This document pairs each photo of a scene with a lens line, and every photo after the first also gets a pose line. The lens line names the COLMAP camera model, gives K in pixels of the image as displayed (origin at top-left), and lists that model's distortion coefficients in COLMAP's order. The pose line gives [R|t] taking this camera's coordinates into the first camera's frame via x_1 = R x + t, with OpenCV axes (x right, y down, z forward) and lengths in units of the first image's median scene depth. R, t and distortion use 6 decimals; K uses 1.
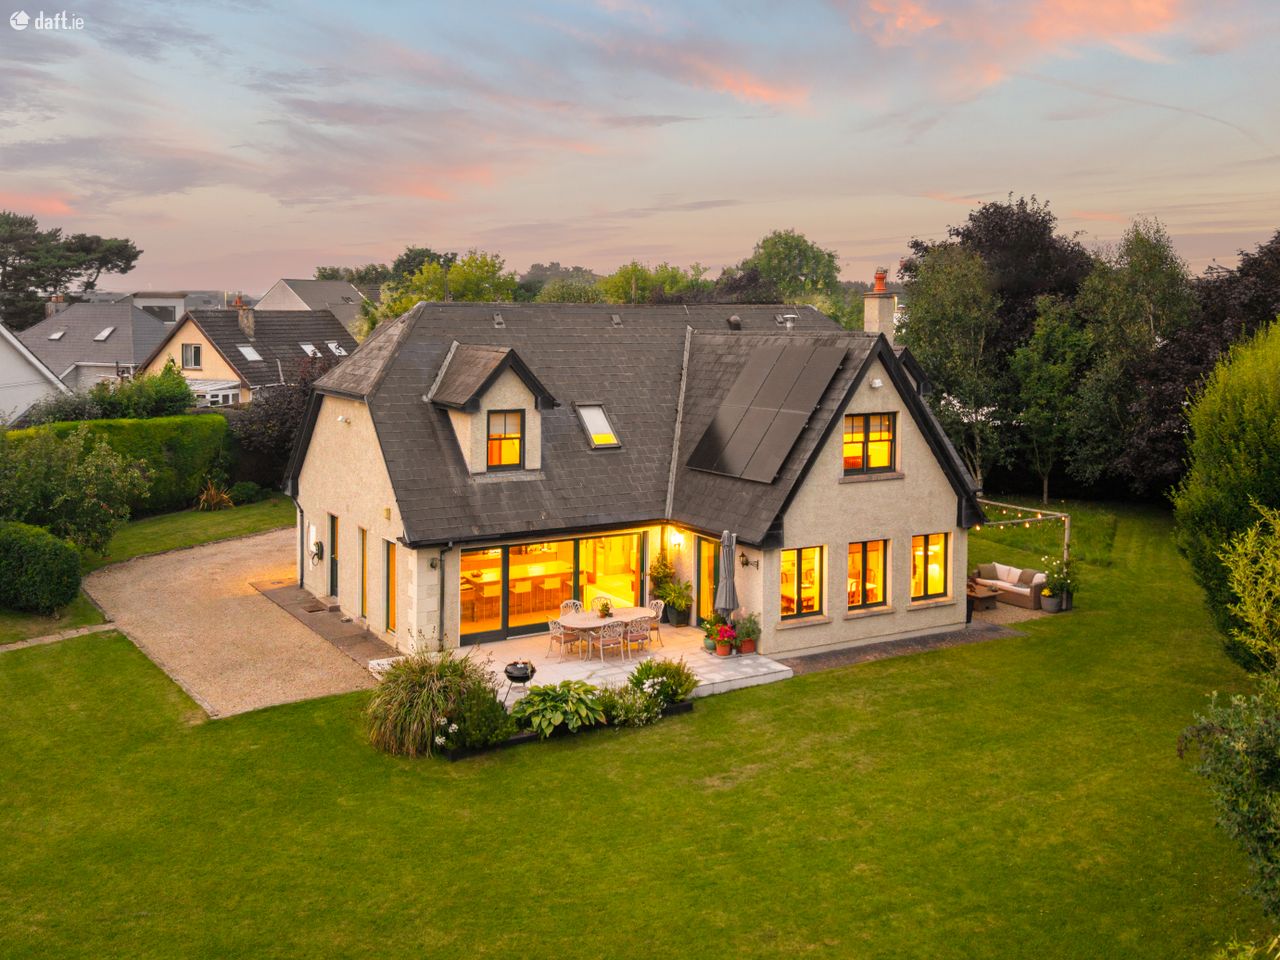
lens RADIAL K [[1299.8, 0, 642.8], [0, 1299.8, 344.0], [0, 0, 1]] dist [0.046577, -0.177308]
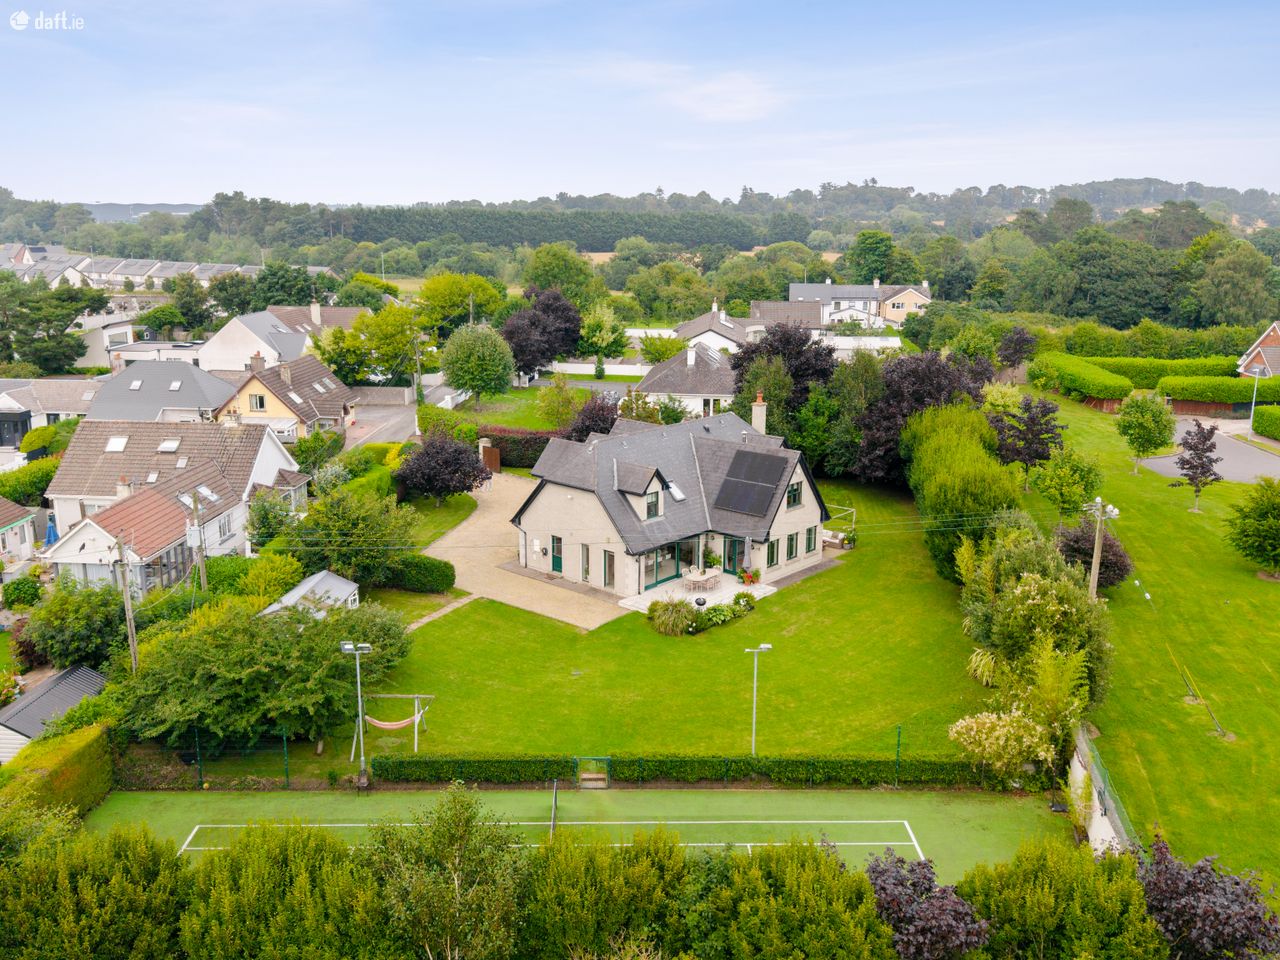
lens RADIAL K [[1157.3, 0, 640.0], [0, 1157.3, 480.0], [0, 0, 1]] dist [0.047144, -0.004408]
pose [[0.955699, -0.071566, 0.285514, -0.733495], [0.012058, 0.978697, 0.204955, -0.406943], [-0.294100, -0.192432, 0.936202, -0.967003]]
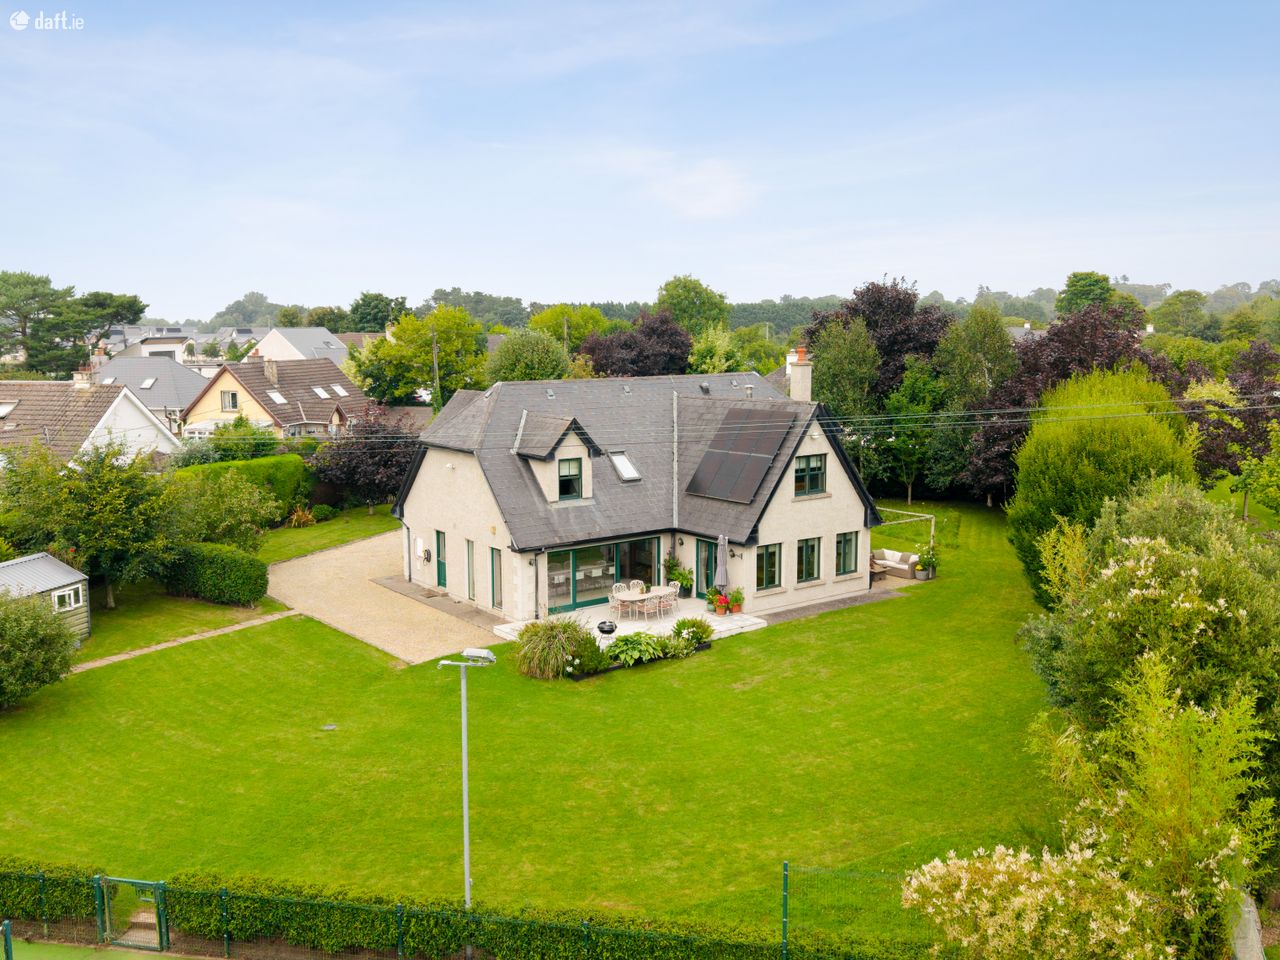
lens RADIAL K [[1167.5, 0, 640.0], [0, 1167.5, 480.0], [0, 0, 1]] dist [0.017151, -0.004384]
pose [[0.995240, -0.025565, 0.094043, -0.152893], [0.015445, 0.994160, 0.106802, -0.066761], [-0.096224, -0.104841, 0.989823, -0.332352]]
